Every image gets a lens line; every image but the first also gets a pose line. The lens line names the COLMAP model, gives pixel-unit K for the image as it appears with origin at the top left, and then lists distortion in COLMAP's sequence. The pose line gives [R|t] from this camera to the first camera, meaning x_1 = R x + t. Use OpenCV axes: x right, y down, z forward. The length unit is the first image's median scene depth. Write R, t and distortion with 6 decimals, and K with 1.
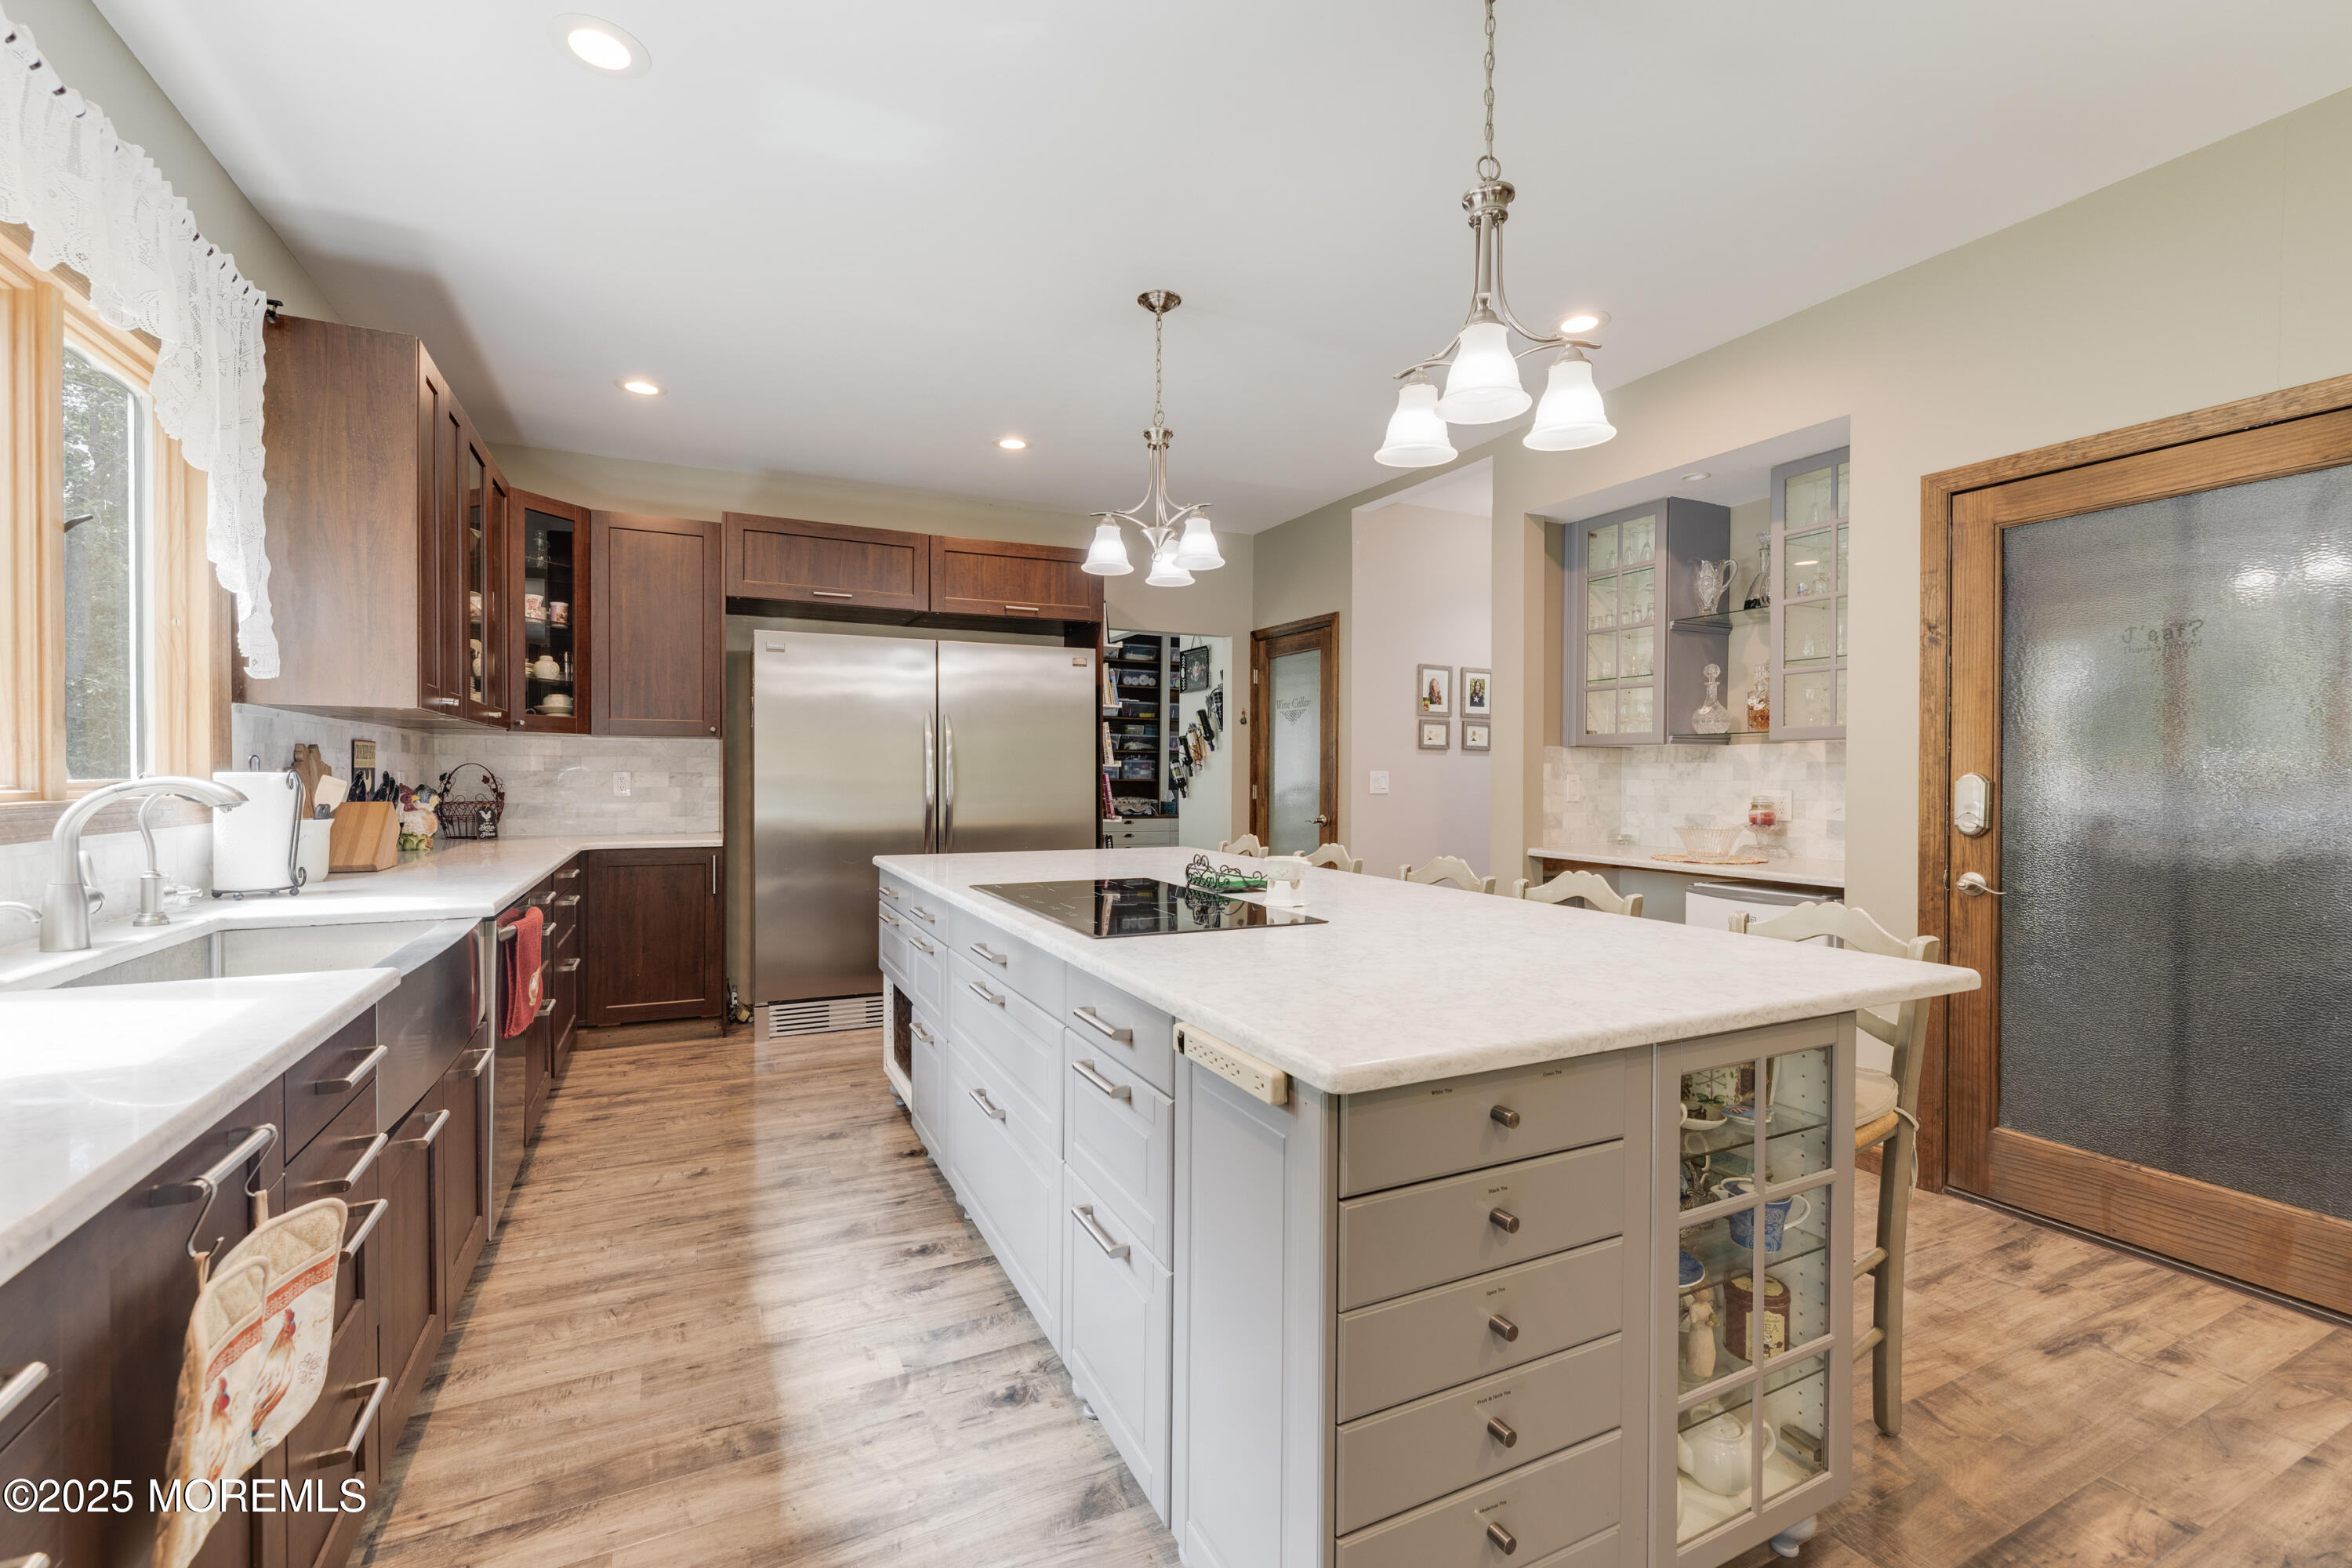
lens RADIAL K [[986.6, 0, 1176.0], [0, 986.6, 784.0], [0, 0, 1]] dist [-0.000302, -0.000139]
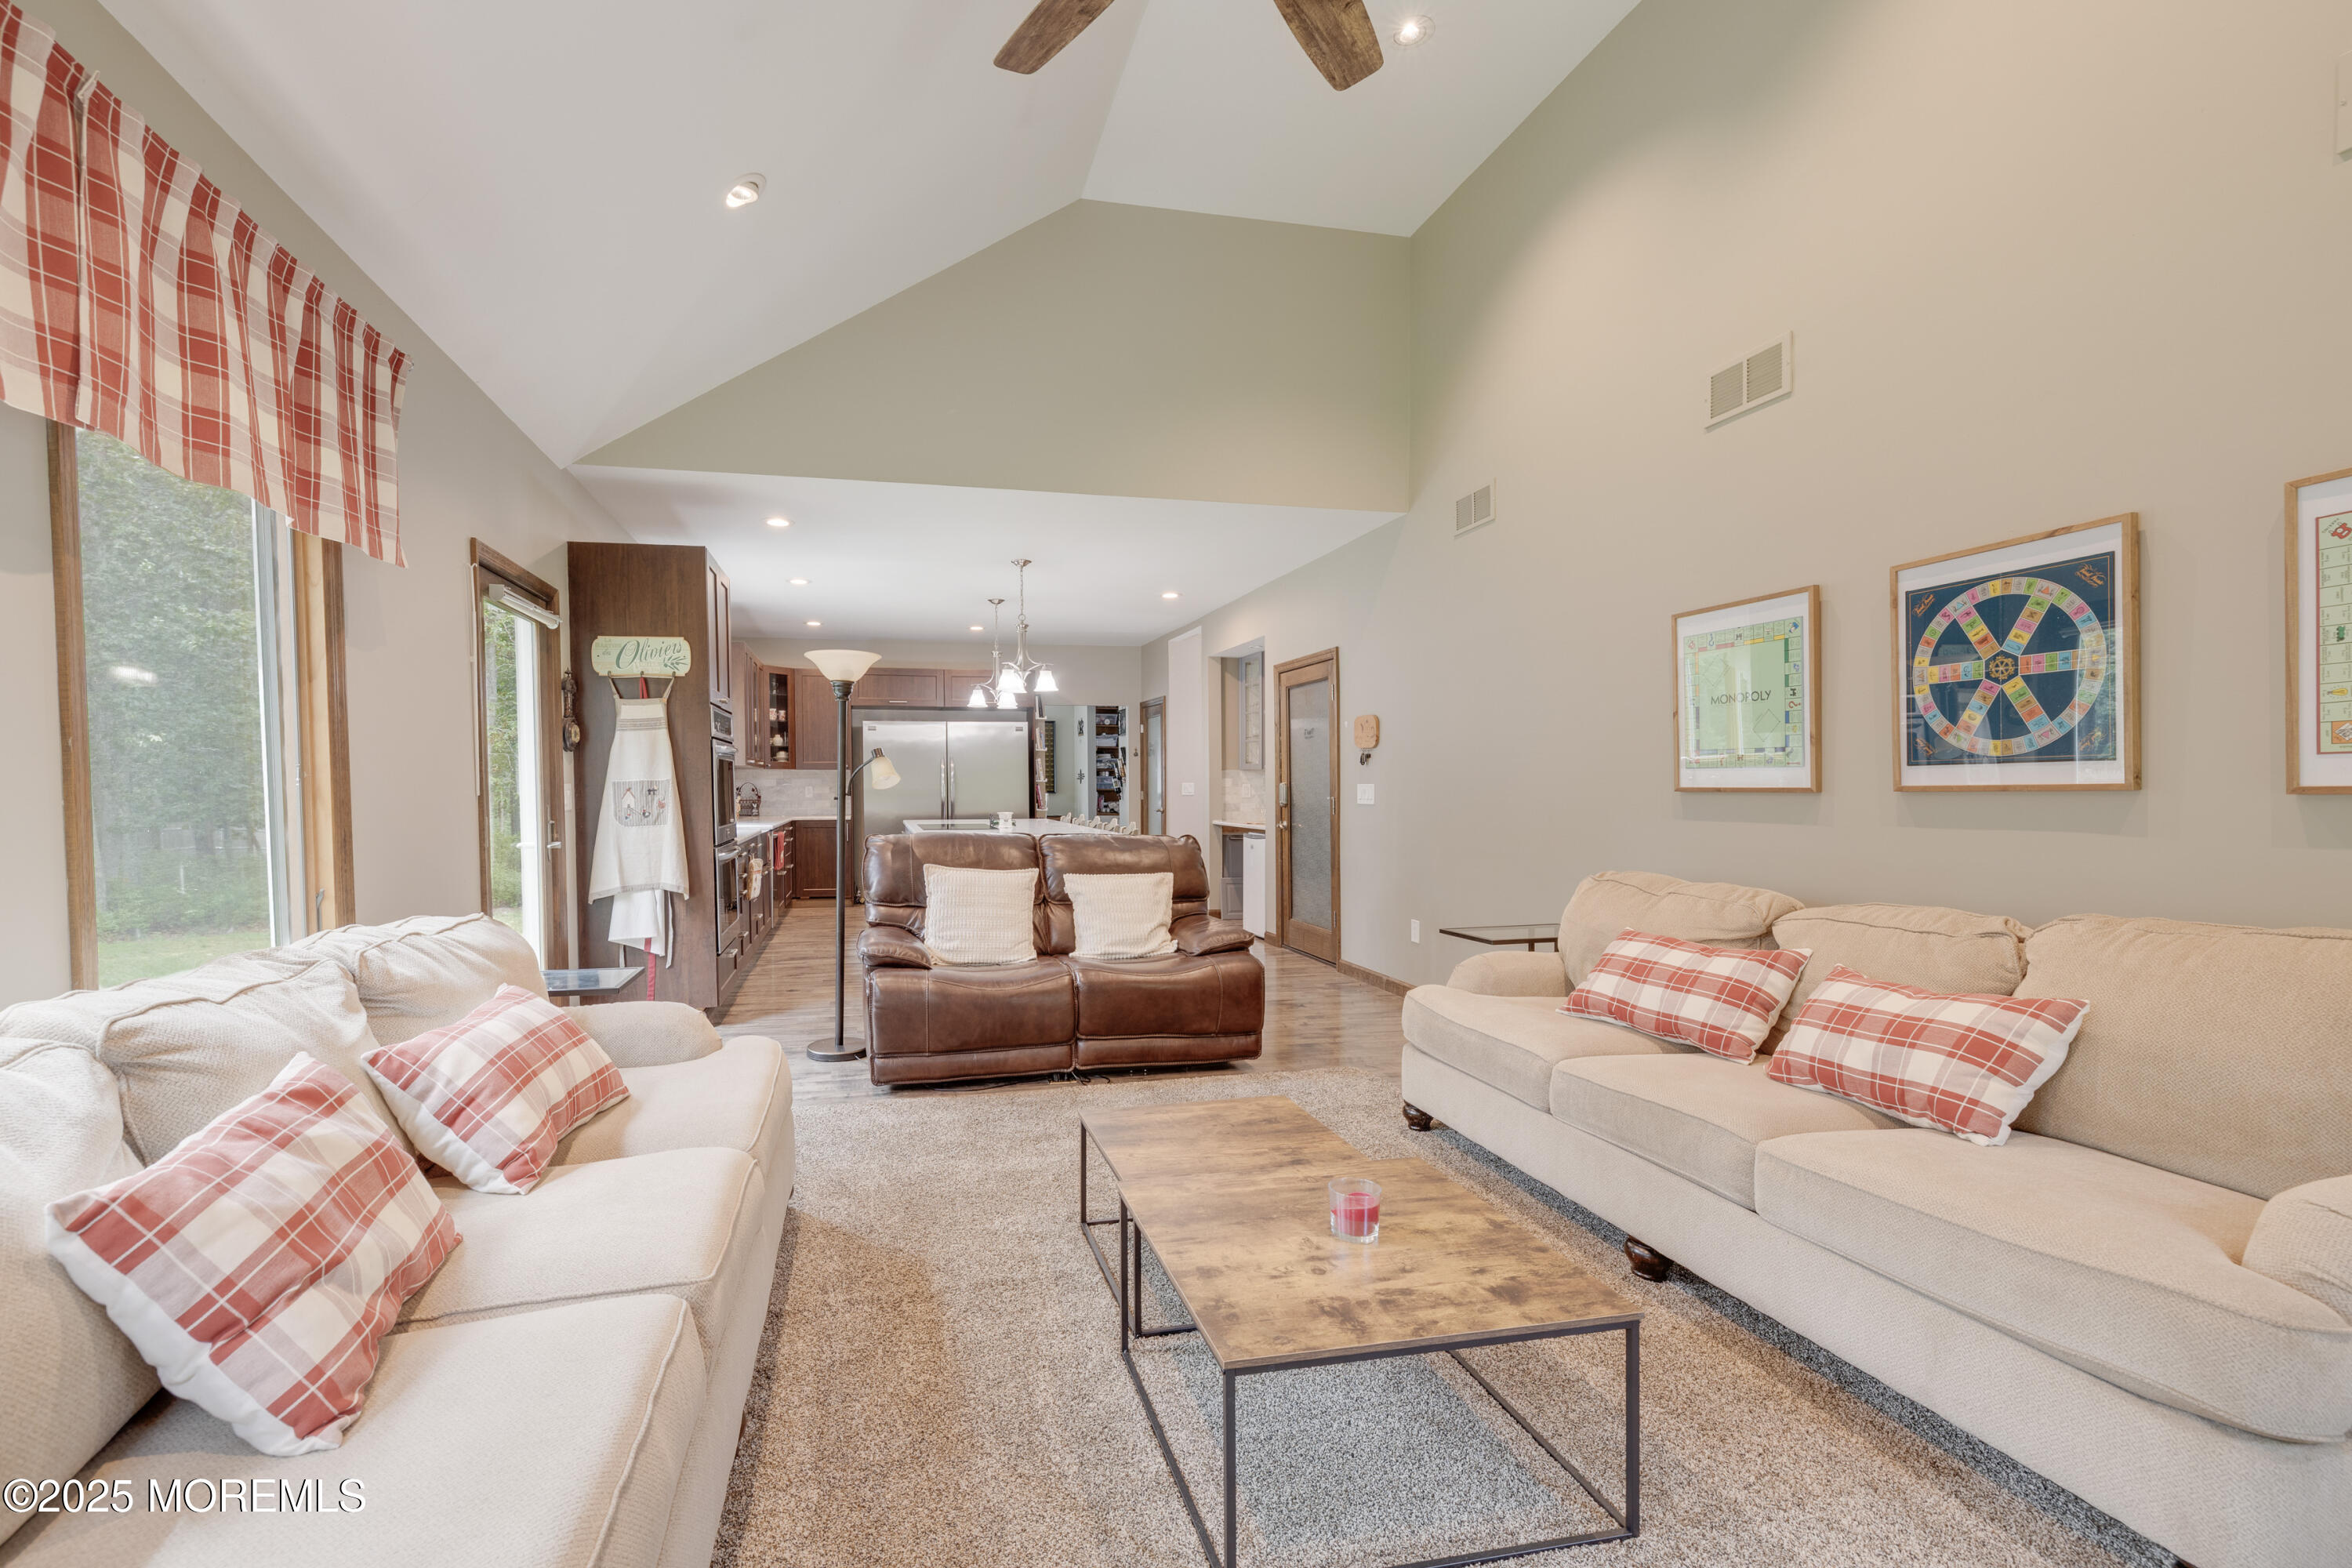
lens RADIAL K [[1243.2, 0, 1176.0], [0, 1243.2, 784.0], [0, 0, 1]] dist [-0.216969, -0.000091]
pose [[0.979945, -0.007423, -0.199132, 0.802616], [0.003938, 0.999832, -0.017888, 0.035874], [0.199231, 0.016745, 0.979809, -1.527924]]
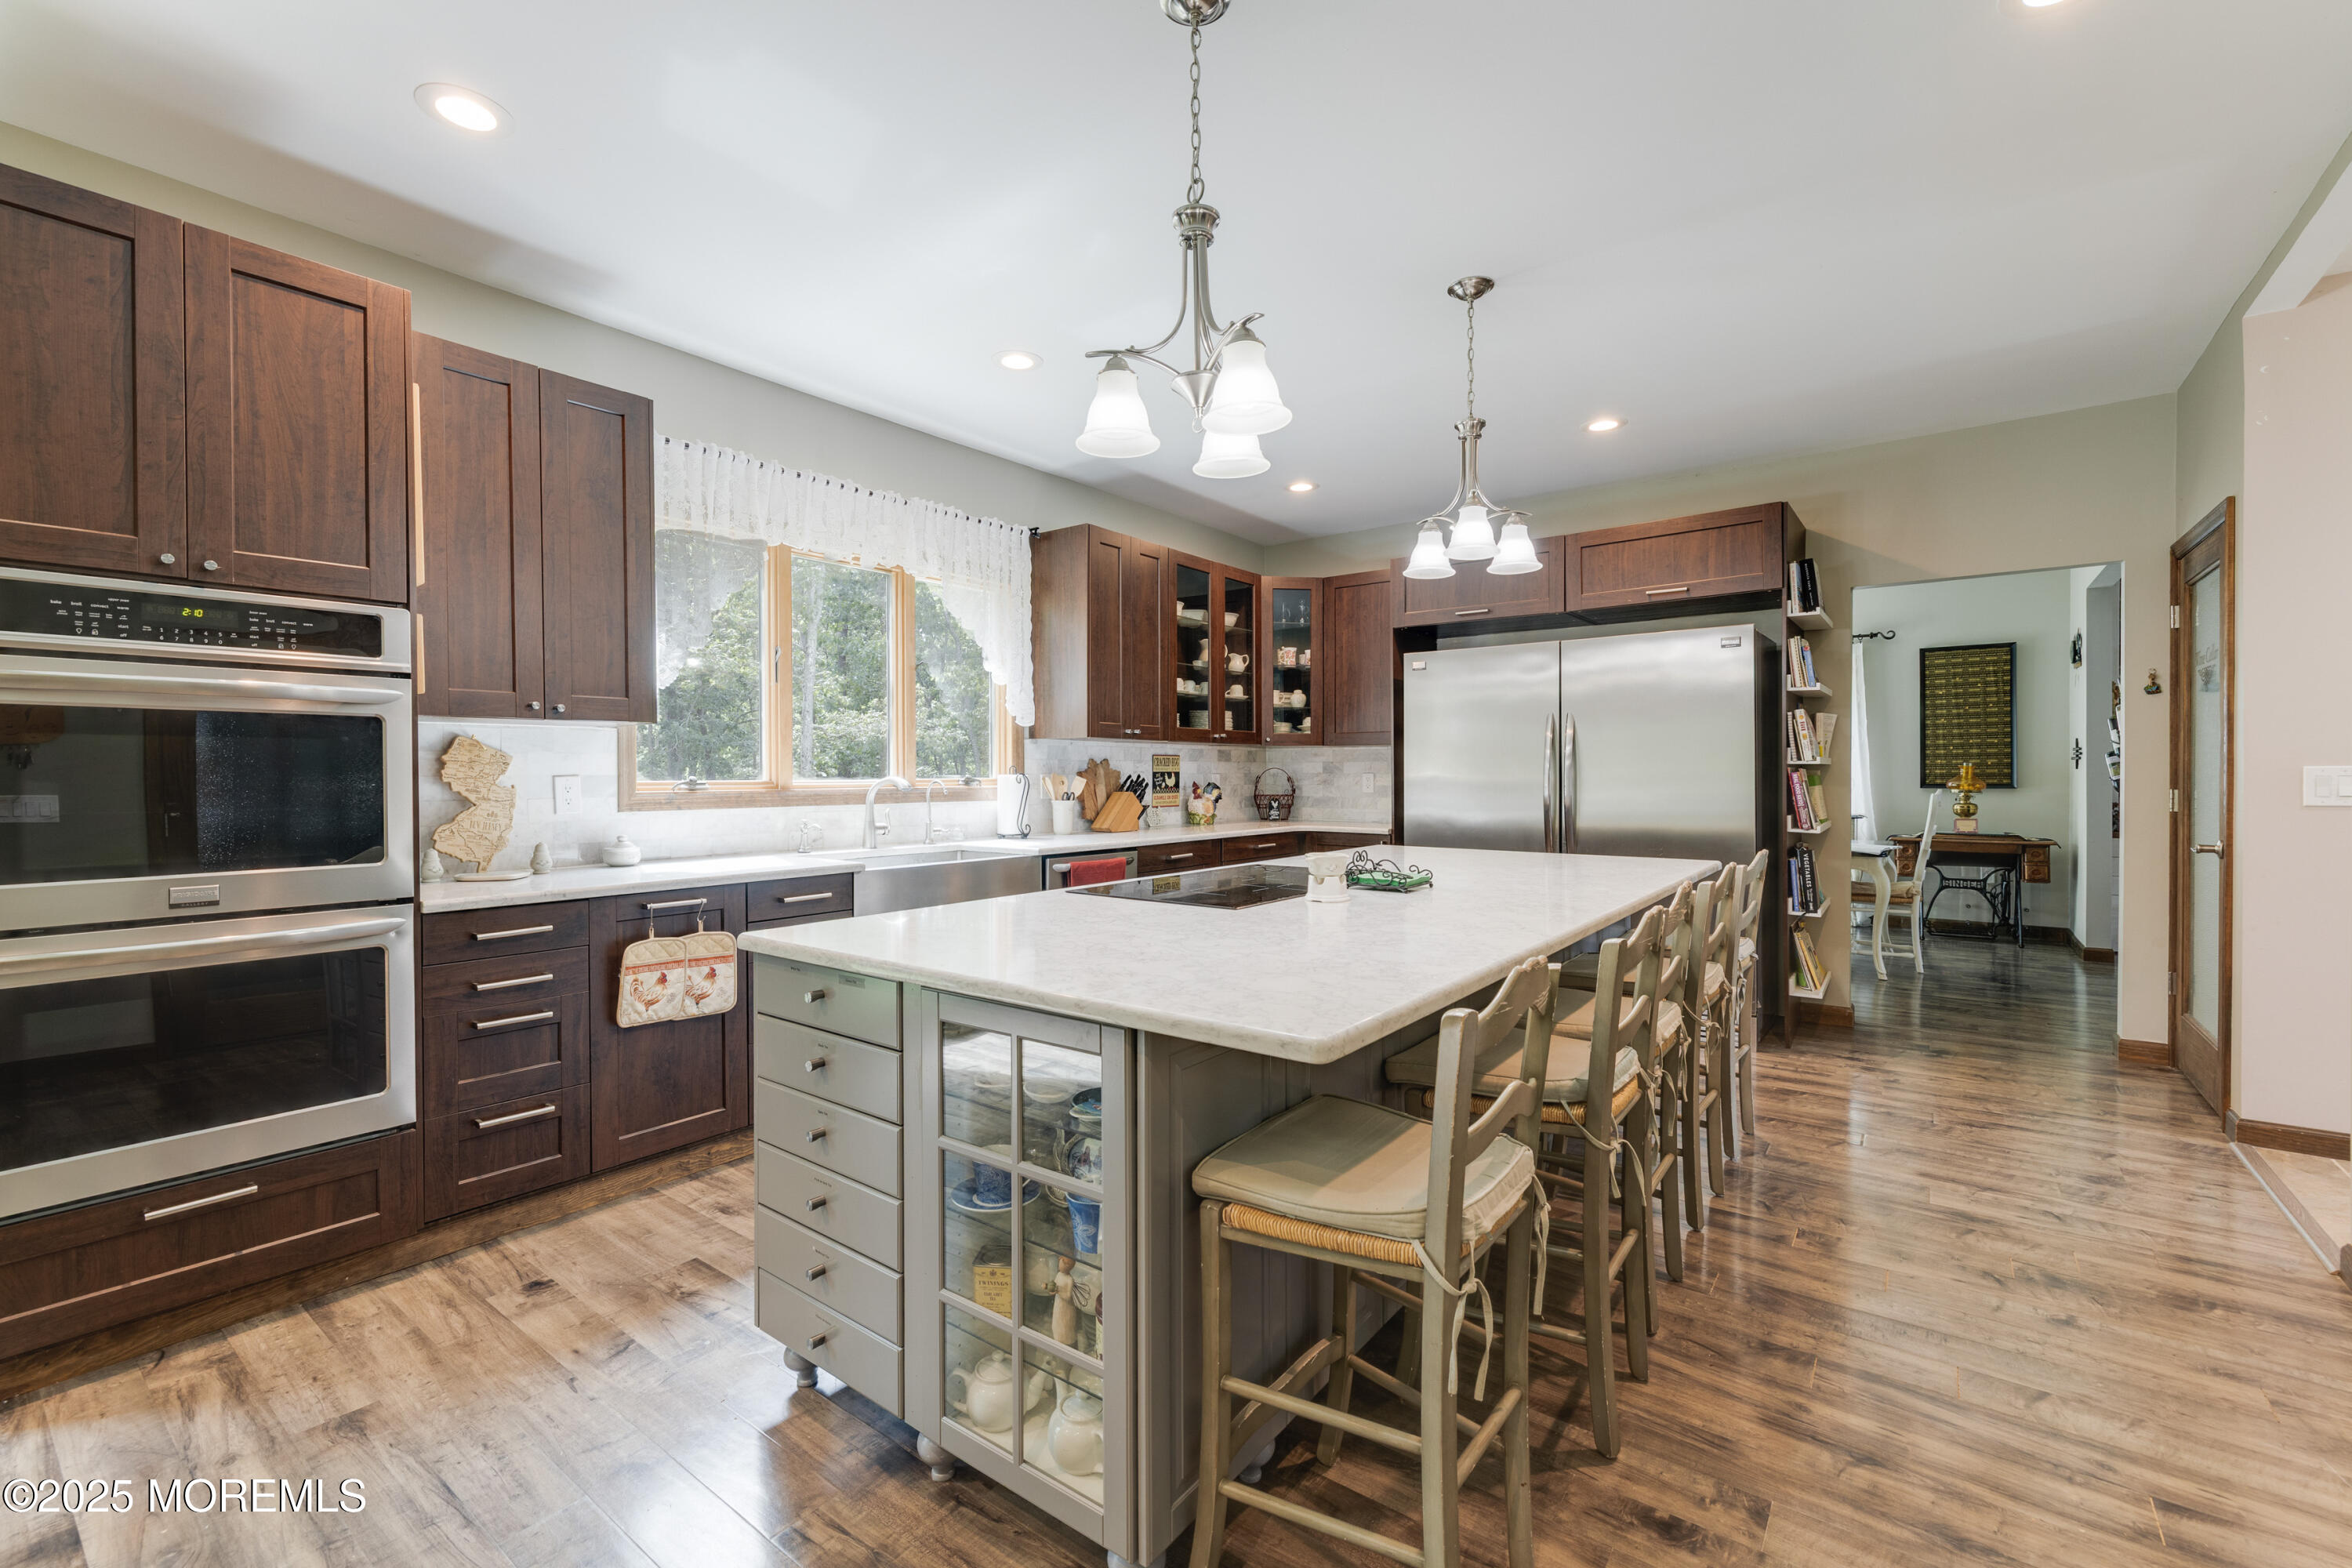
lens RADIAL K [[986.6, 0, 1176.0], [0, 986.6, 784.0], [0, 0, 1]] dist [-0.000302, -0.000139]
pose [[0.456382, 0.003231, -0.889778, 0.503158], [-0.005712, 0.999983, 0.000701, 0.001998], [0.889765, 0.004762, 0.456393, 0.207583]]
